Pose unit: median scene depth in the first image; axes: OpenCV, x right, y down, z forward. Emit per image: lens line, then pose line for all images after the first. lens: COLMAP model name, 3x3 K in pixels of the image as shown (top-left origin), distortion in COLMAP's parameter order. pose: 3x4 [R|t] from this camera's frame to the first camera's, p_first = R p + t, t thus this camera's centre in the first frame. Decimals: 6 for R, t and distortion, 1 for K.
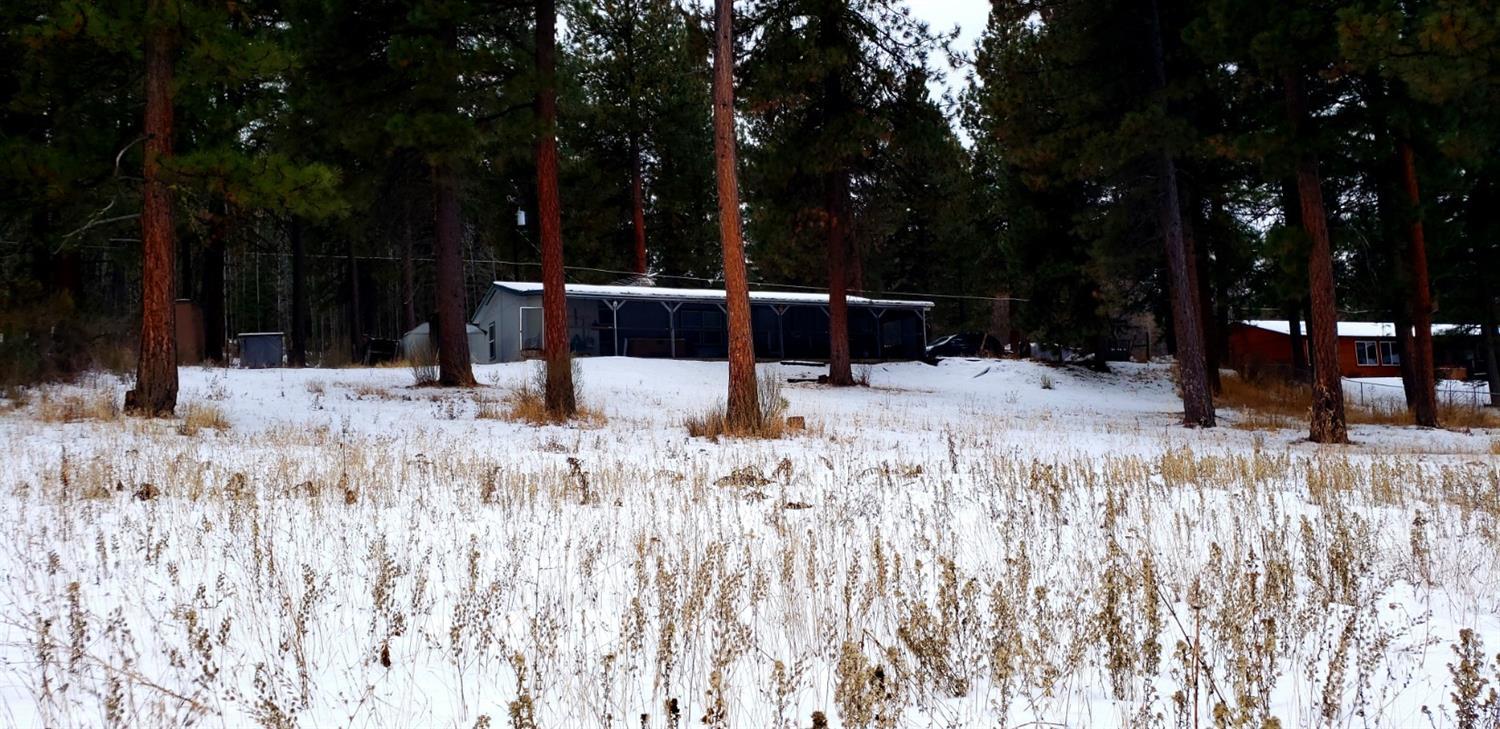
lens RADIAL K [[1185.5, 0, 750.0], [0, 1185.5, 364.5], [0, 0, 1]] dist [0.005882, 0.056194]
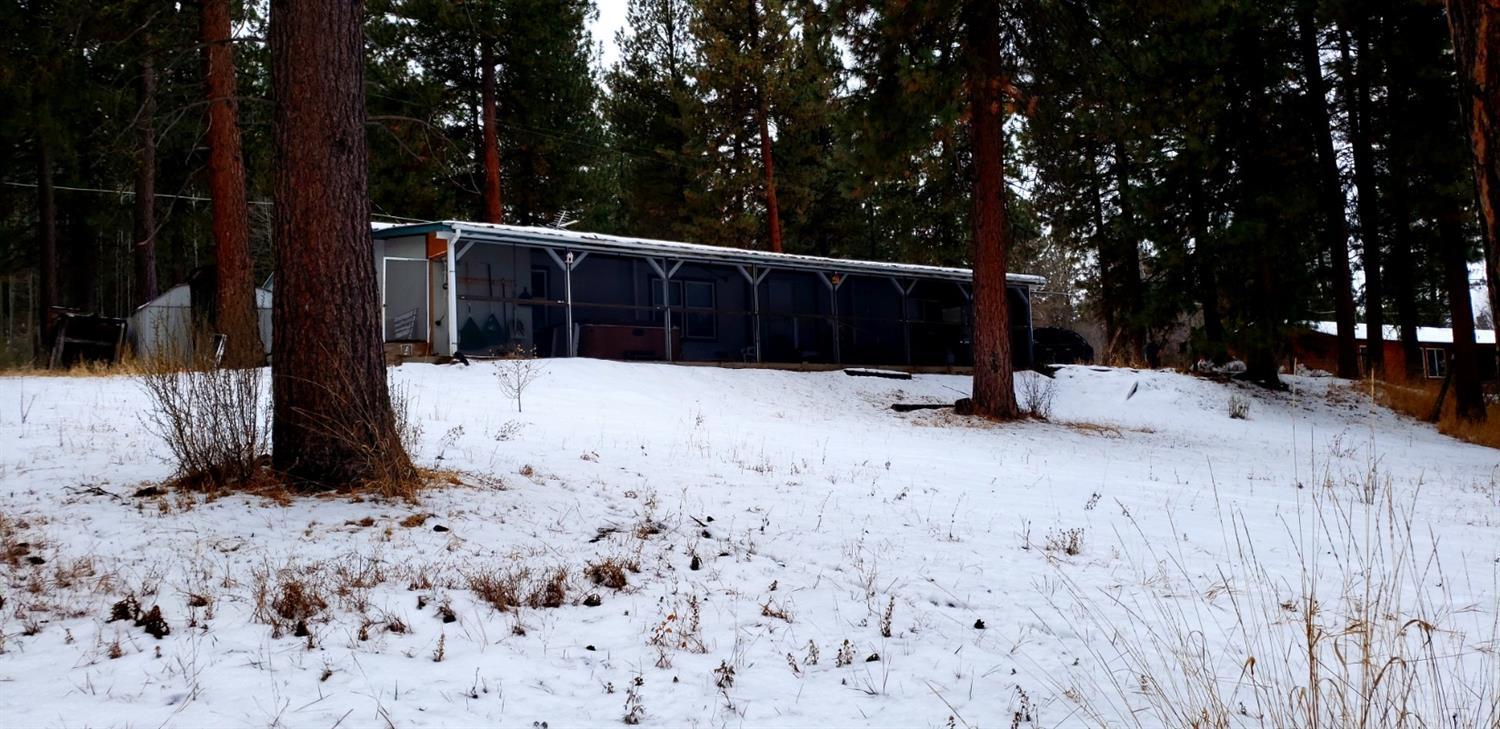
lens RADIAL K [[1185.5, 0, 750.0], [0, 1185.5, 364.5], [0, 0, 1]] dist [0.005882, 0.056194]
pose [[0.981817, 0.015121, 0.189226, -0.131801], [-0.016650, 0.999840, 0.006492, -0.008246], [-0.189098, -0.009524, 0.981912, 0.454643]]
